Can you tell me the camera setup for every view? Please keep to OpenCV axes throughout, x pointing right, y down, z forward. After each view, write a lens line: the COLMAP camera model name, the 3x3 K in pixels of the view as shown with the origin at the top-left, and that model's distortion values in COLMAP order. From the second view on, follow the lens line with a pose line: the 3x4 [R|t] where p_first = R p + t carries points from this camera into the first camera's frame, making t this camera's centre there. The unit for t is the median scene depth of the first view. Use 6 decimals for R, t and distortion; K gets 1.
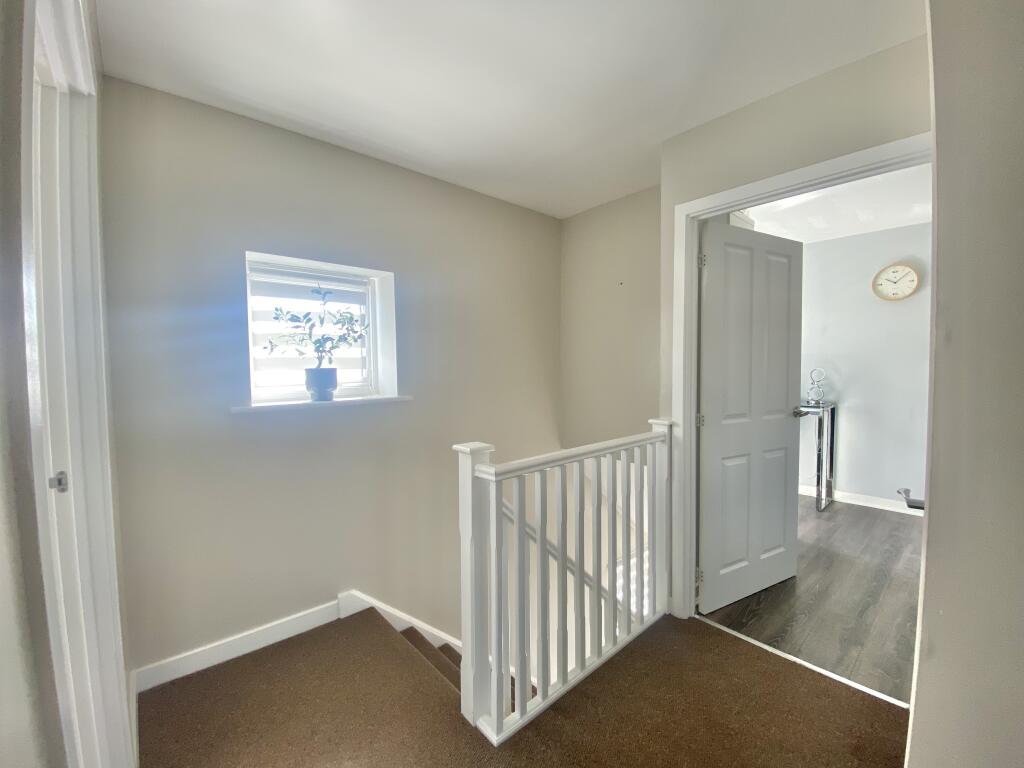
lens RADIAL K [[412.9, 0, 512.0], [0, 412.9, 384.0], [0, 0, 1]] dist [0.030419, -0.032247]
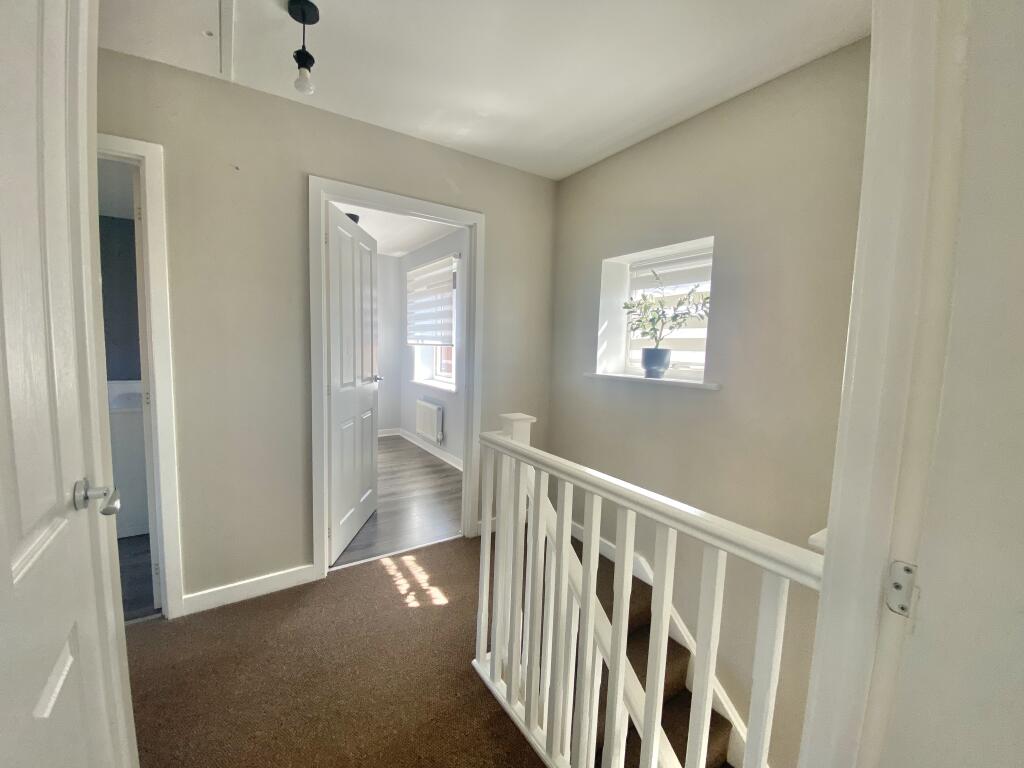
lens RADIAL K [[412.9, 0, 512.0], [0, 412.9, 384.0], [0, 0, 1]] dist [0.030419, -0.032247]
pose [[-0.105500, 0.099048, -0.989474, 0.671608], [-0.061916, 0.992442, 0.105946, -0.037944], [0.992490, 0.072442, -0.098570, 0.745389]]
